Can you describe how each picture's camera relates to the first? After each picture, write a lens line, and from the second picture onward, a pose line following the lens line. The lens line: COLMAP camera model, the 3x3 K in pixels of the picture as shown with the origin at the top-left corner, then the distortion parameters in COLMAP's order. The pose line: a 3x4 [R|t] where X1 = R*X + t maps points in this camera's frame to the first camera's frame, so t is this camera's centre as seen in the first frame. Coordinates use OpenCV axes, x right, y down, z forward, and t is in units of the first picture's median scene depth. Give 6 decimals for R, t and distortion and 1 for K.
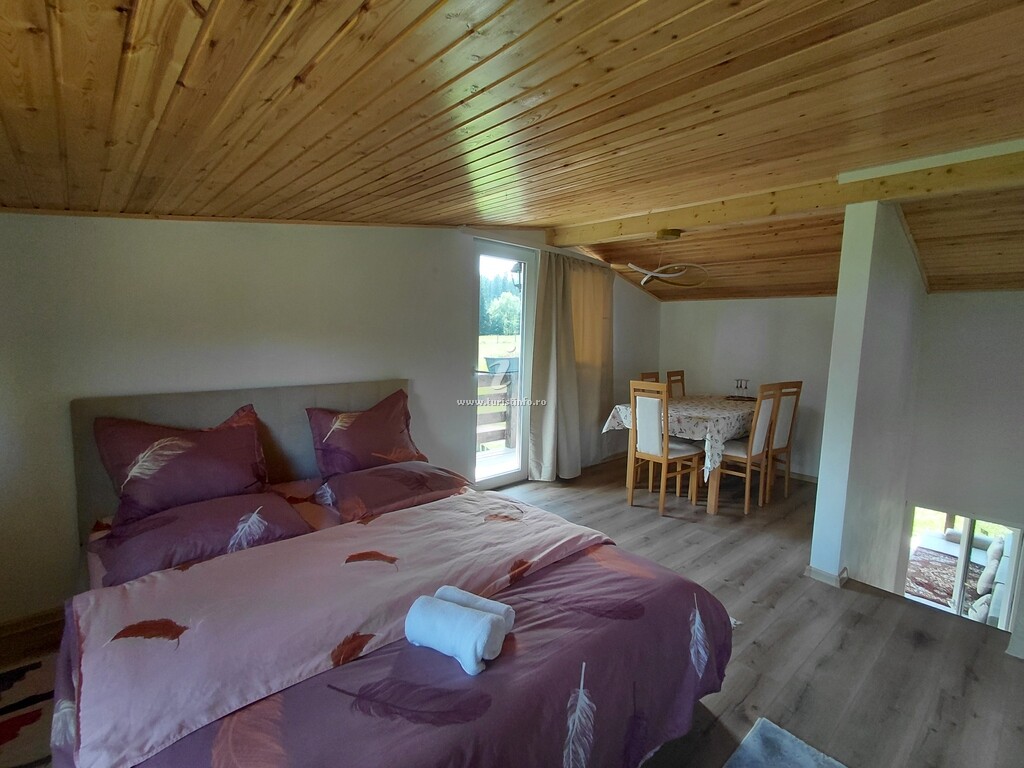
lens RADIAL K [[471.1, 0, 513.7], [0, 471.1, 372.8], [0, 0, 1]] dist [-0.000001, 0.004645]
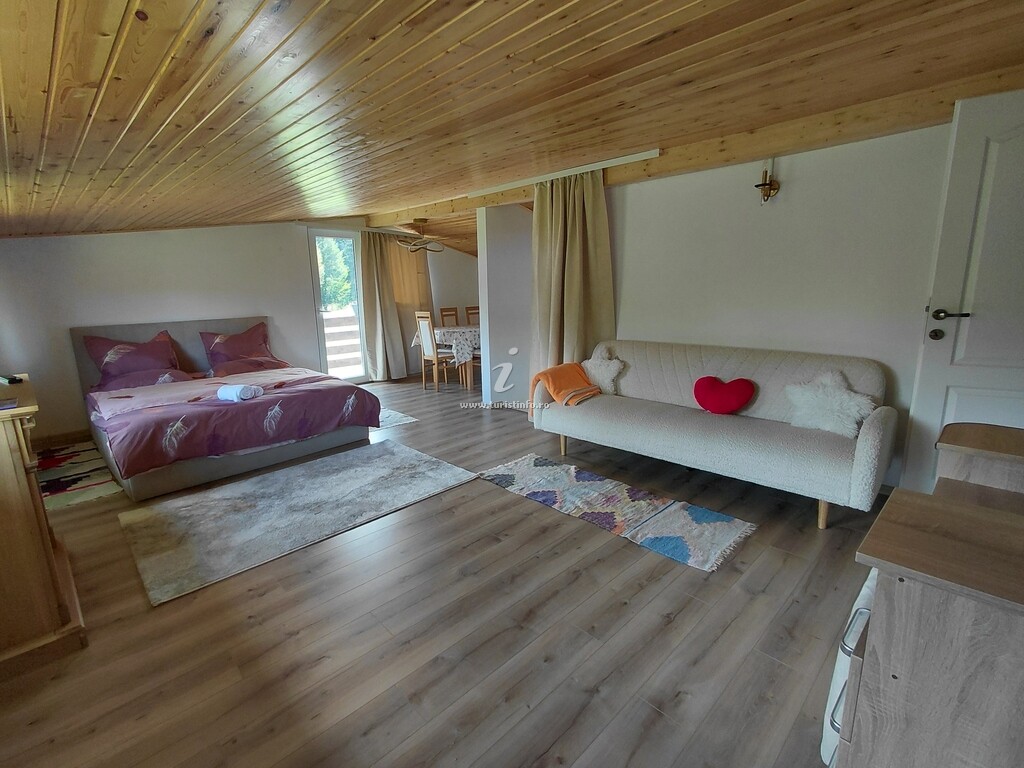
lens RADIAL K [[471.1, 0, 513.7], [0, 471.1, 372.8], [0, 0, 1]] dist [-0.000001, 0.004645]
pose [[0.997074, -0.058819, 0.048834, 0.510264], [0.054117, 0.994233, 0.092583, 0.096713], [-0.053998, -0.089669, 0.994507, -0.679188]]
